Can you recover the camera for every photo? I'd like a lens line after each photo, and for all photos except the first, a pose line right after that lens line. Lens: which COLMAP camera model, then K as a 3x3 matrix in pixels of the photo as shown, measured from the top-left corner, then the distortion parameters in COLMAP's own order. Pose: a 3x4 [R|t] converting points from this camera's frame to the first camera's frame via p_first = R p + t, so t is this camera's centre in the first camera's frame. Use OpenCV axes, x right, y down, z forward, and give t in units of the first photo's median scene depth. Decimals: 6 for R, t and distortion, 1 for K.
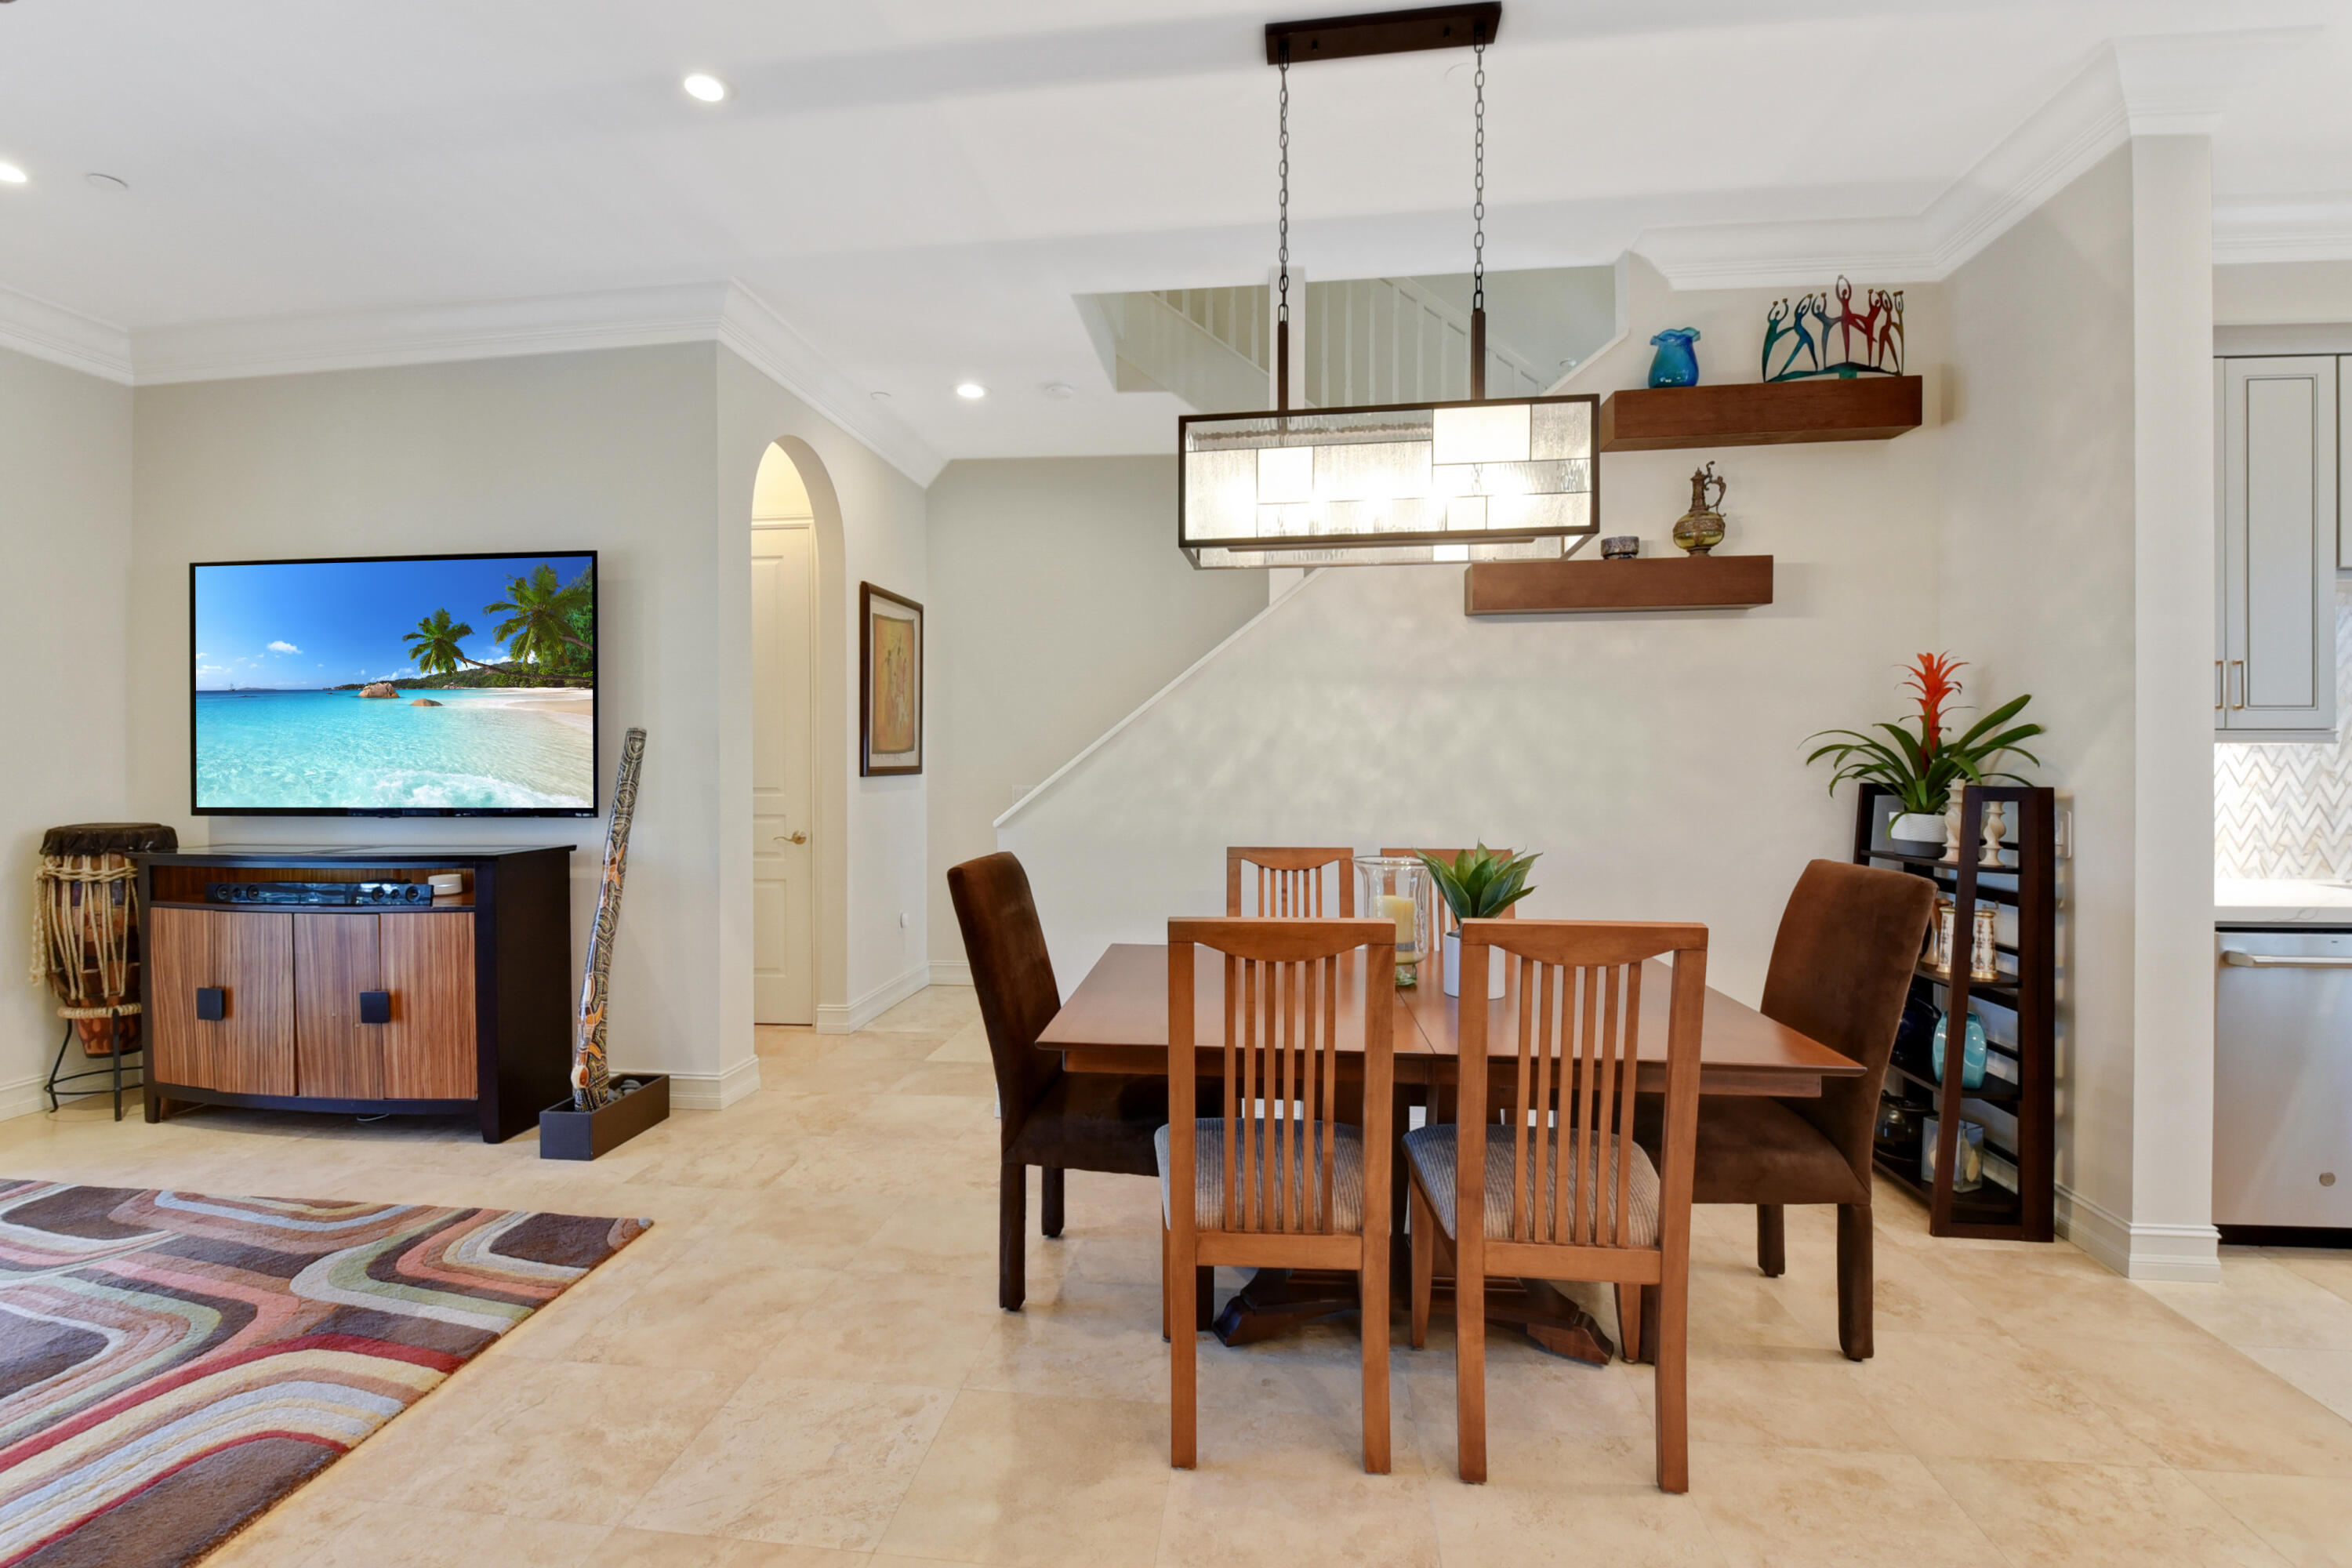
lens RADIAL K [[1065.2, 0, 1167.0], [0, 1065.2, 743.3], [0, 0, 1]] dist [-0.014957, -0.003775]
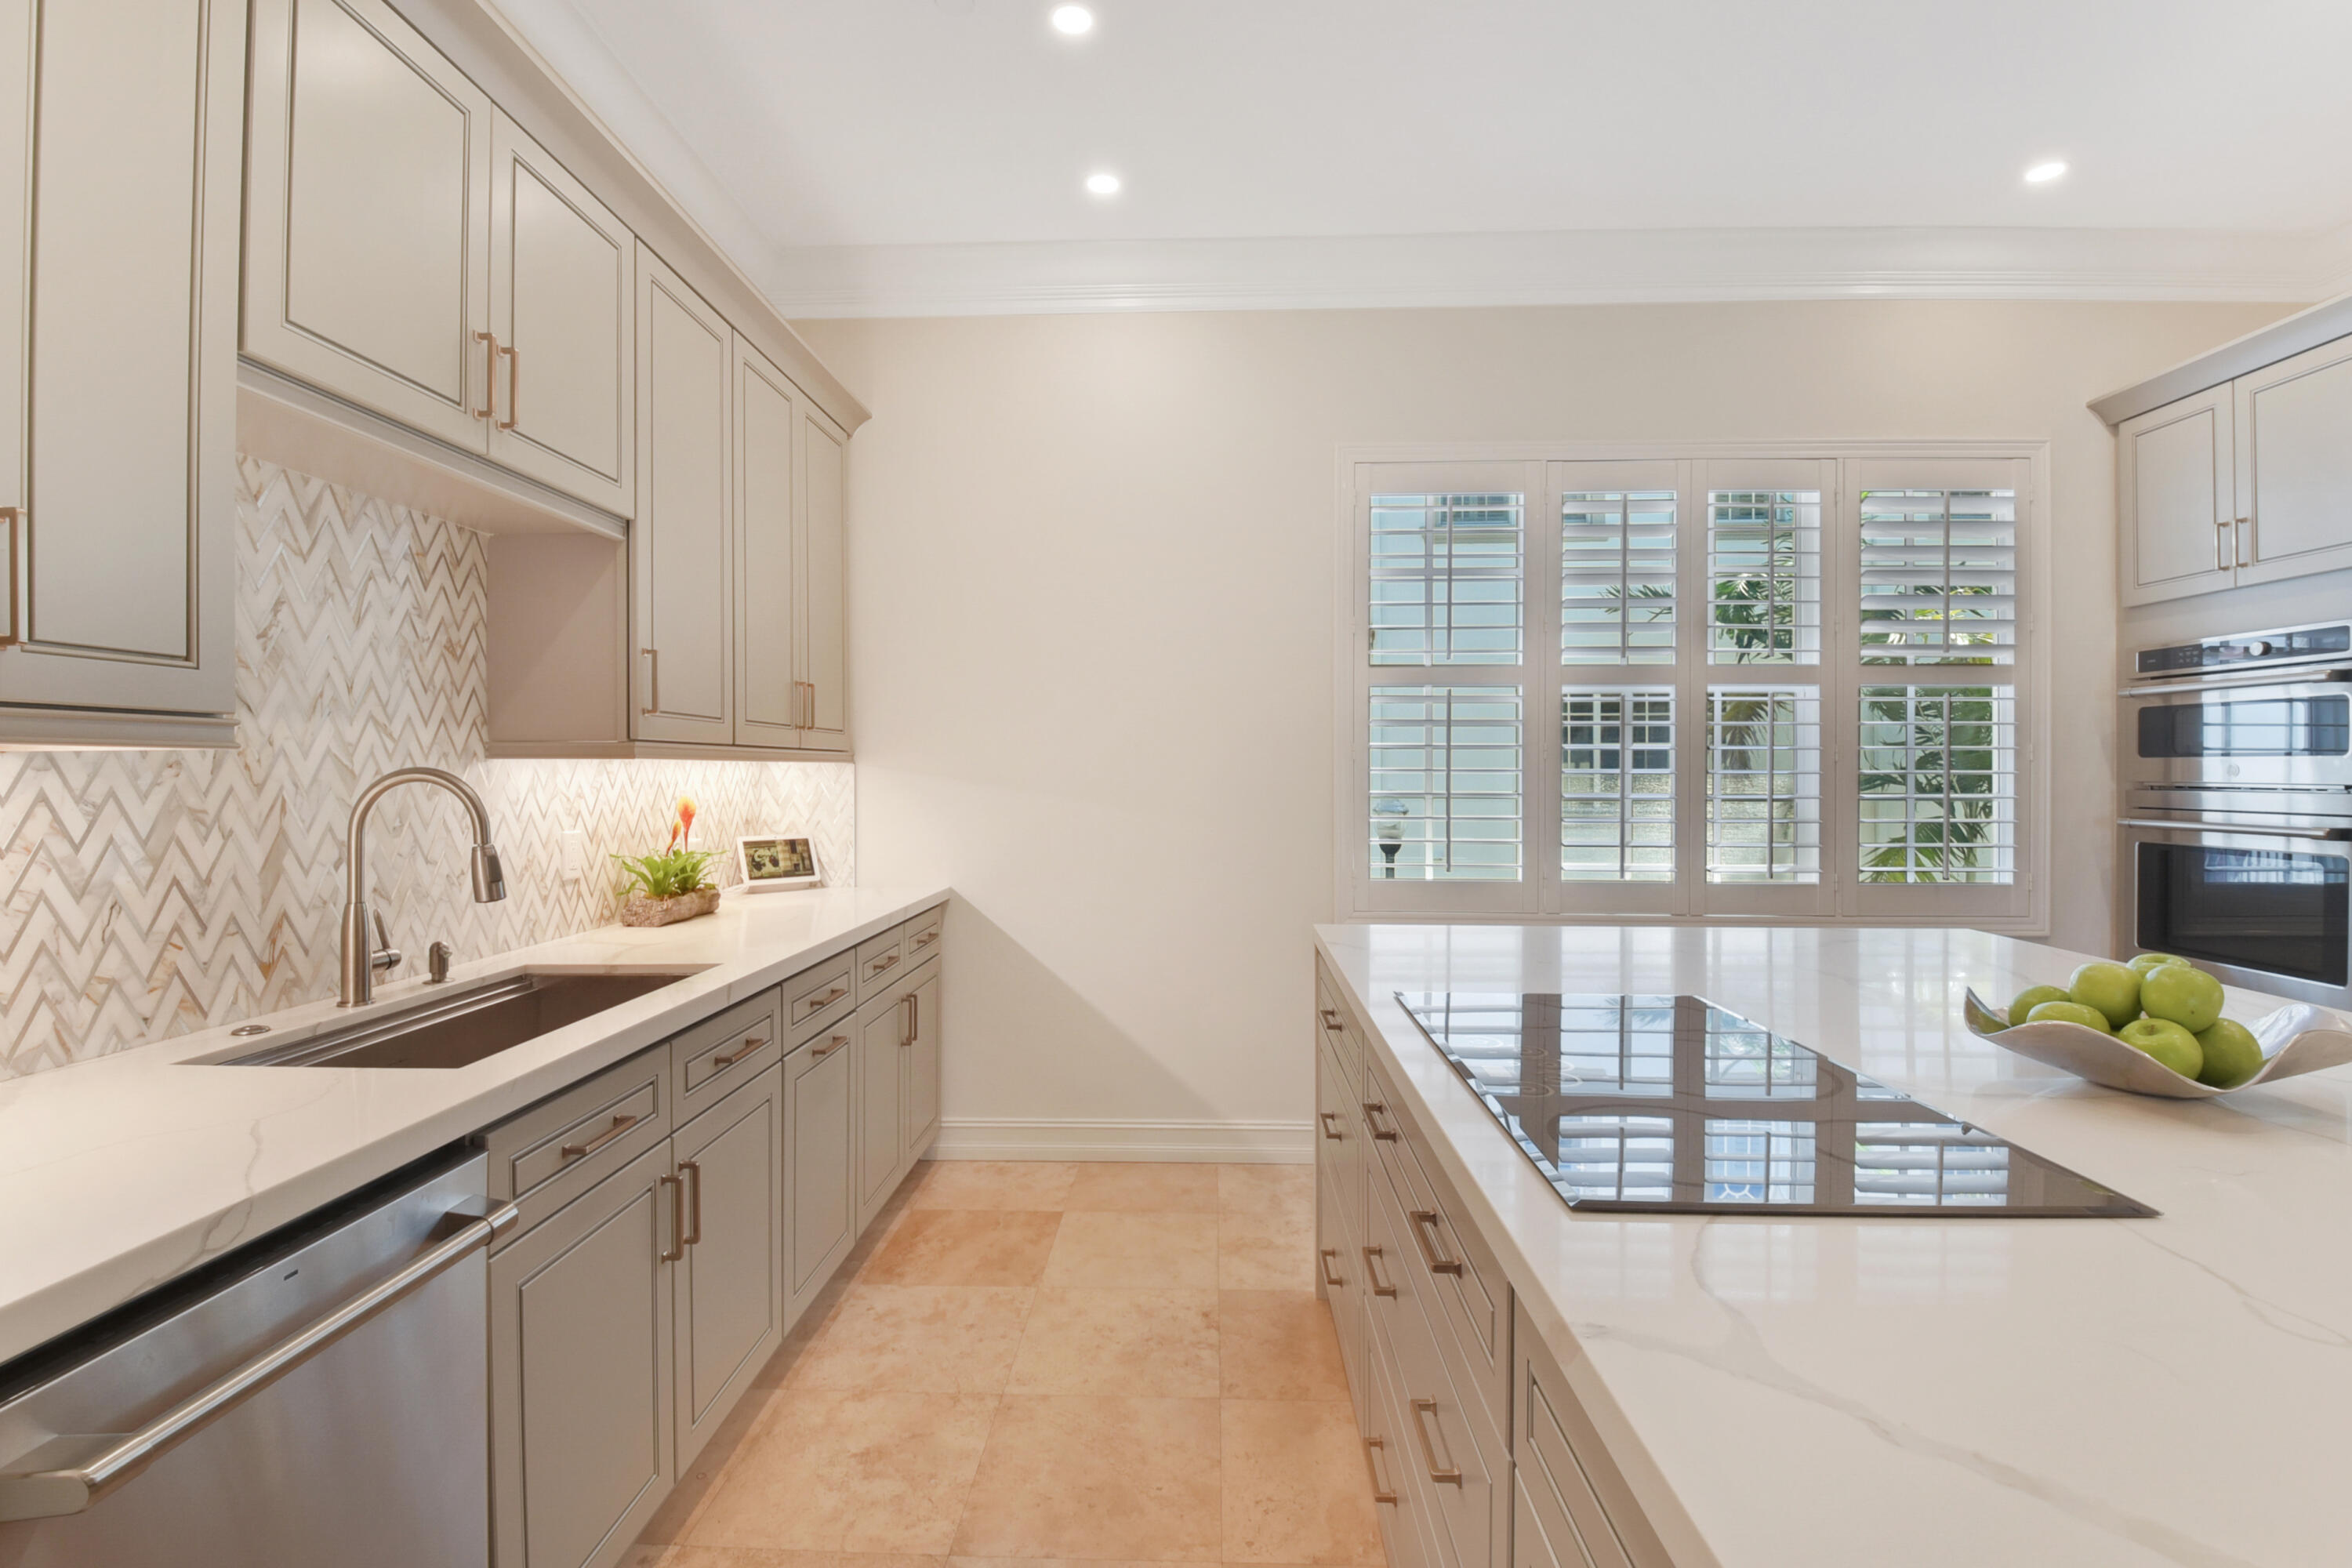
lens RADIAL K [[1065.2, 0, 1191.6], [0, 1065.2, 781.3], [0, 0, 1]] dist [-0.014957, -0.003775]
pose [[-0.092991, -0.011461, 0.995601, 0.587190], [-0.005003, 0.999927, 0.011043, 0.005807], [-0.995654, -0.003954, -0.093041, 0.580428]]
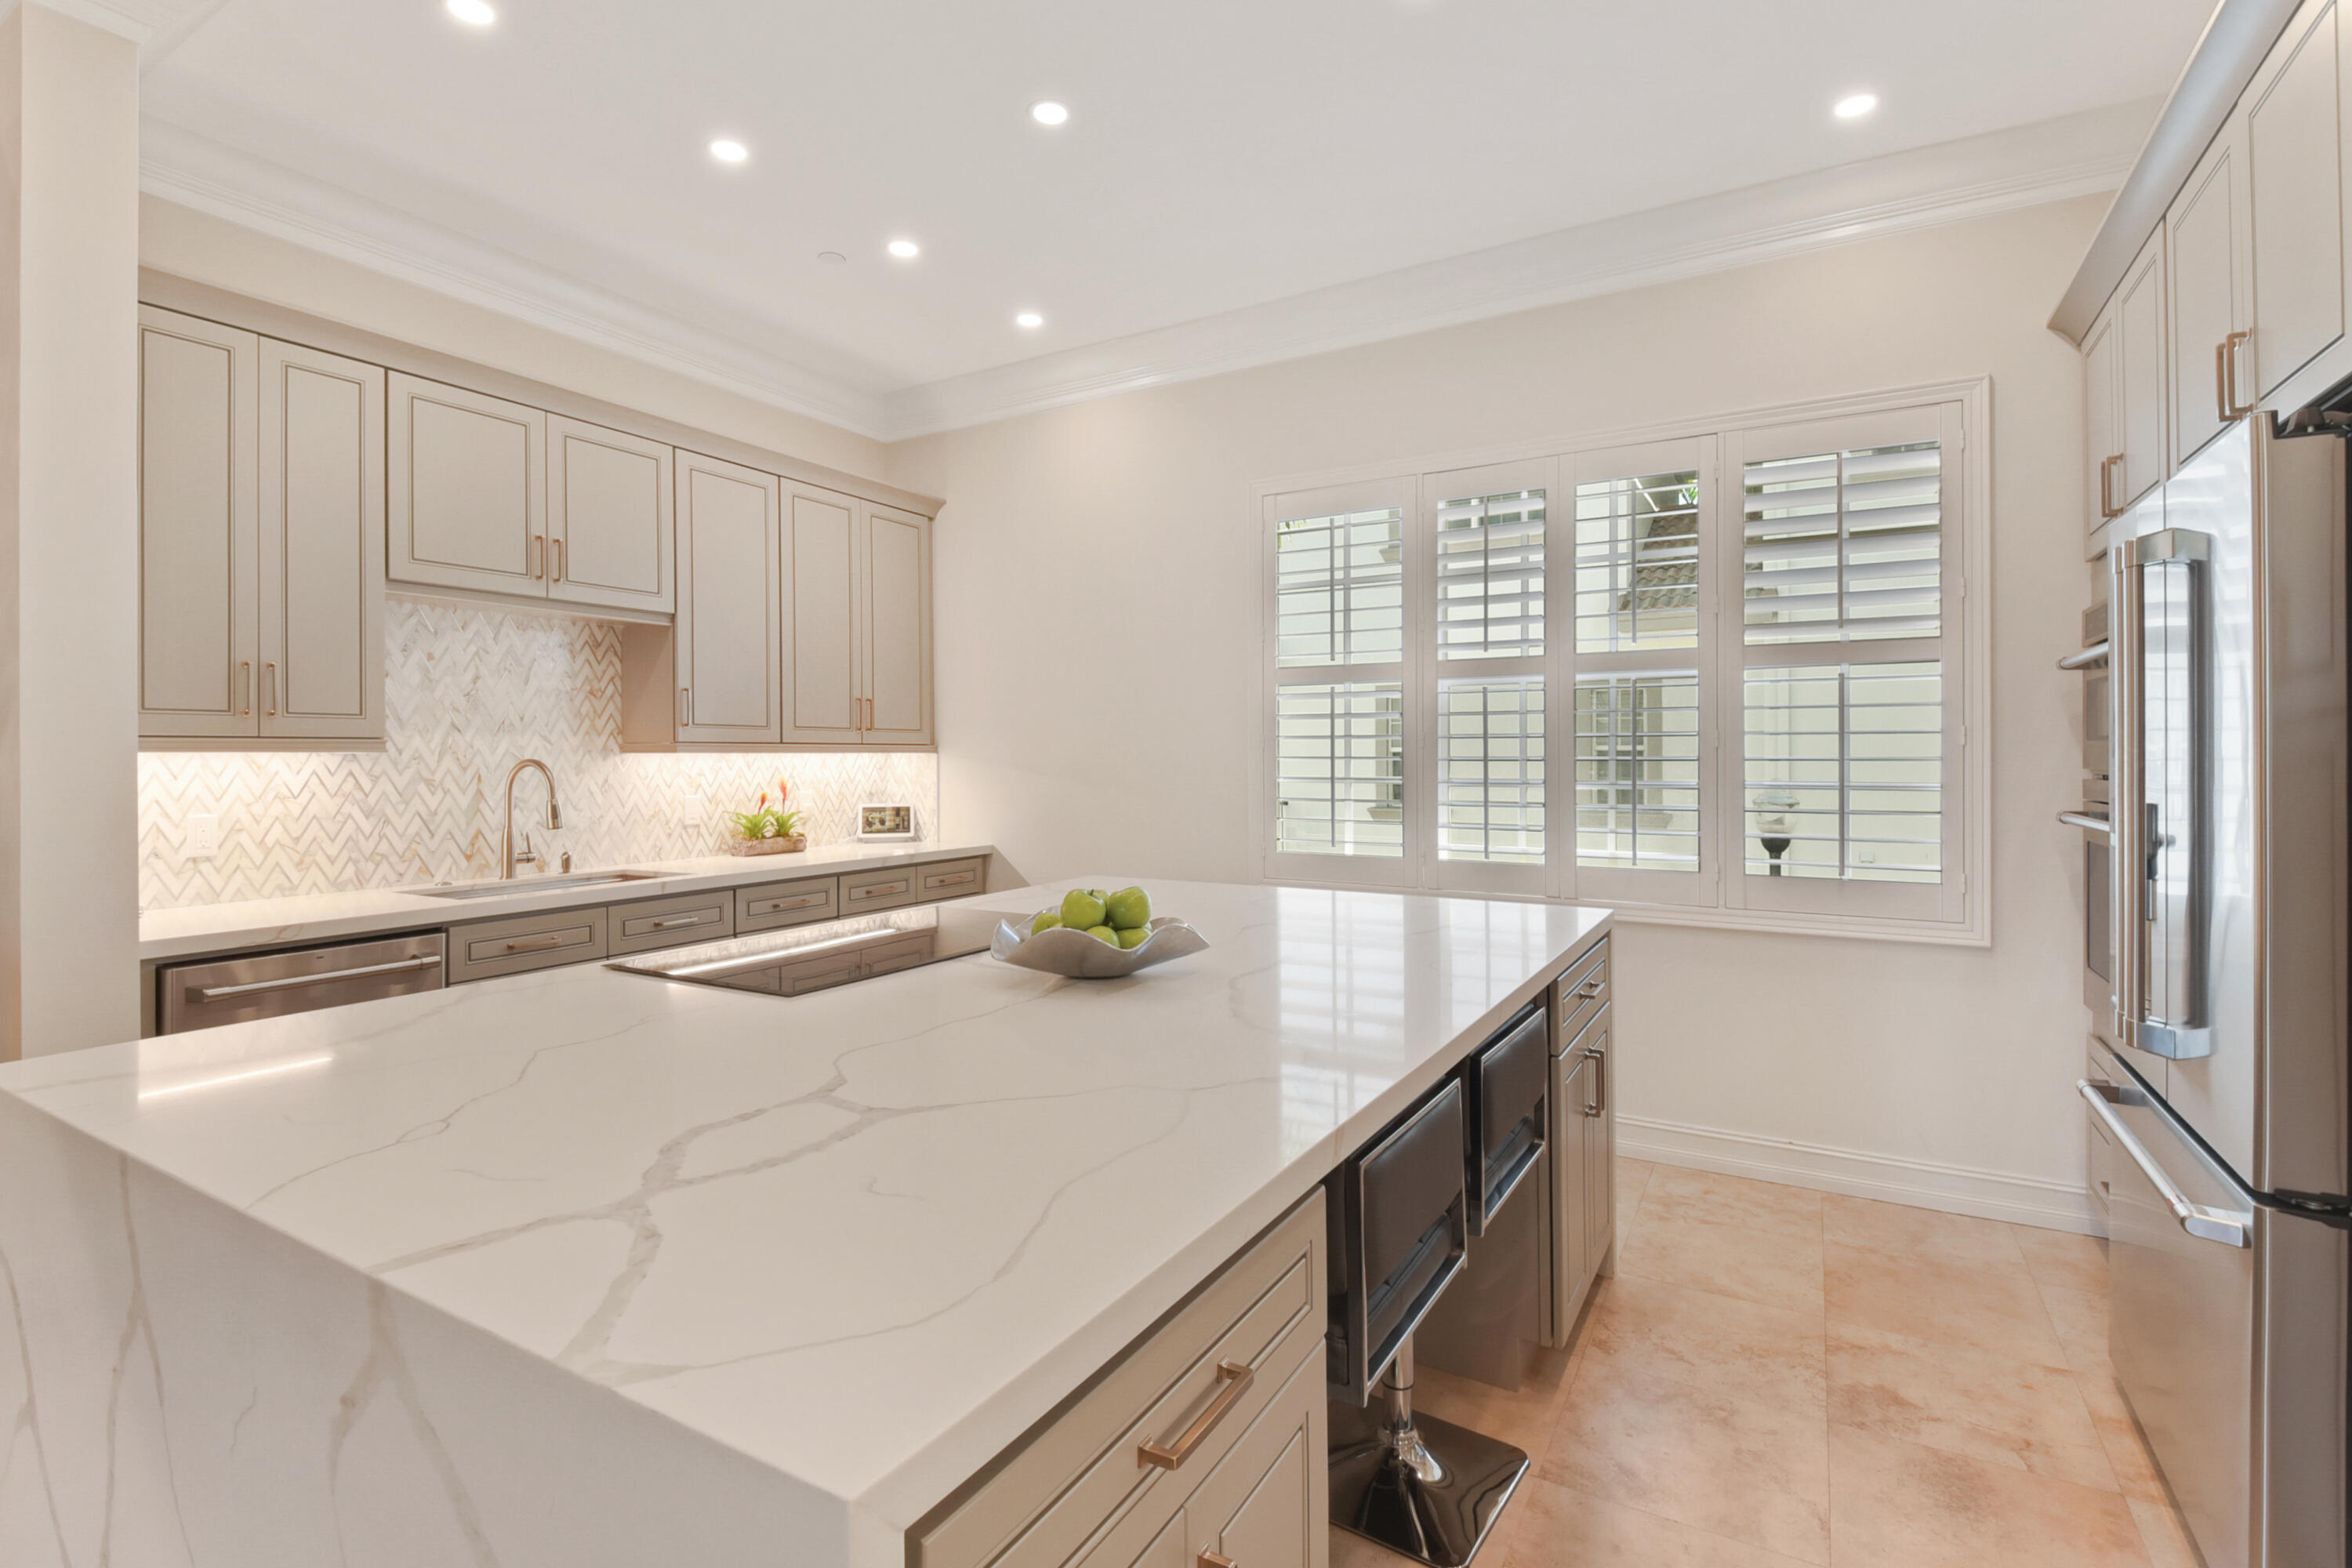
lens RADIAL K [[1065.2, 0, 1176.8], [0, 1065.2, 773.2], [0, 0, 1]] dist [-0.014957, -0.003775]
pose [[0.383410, -0.017778, 0.923407, 0.429860], [-0.000994, 0.999806, 0.019662, -0.000798], [-0.923578, -0.008456, 0.383318, -0.096977]]
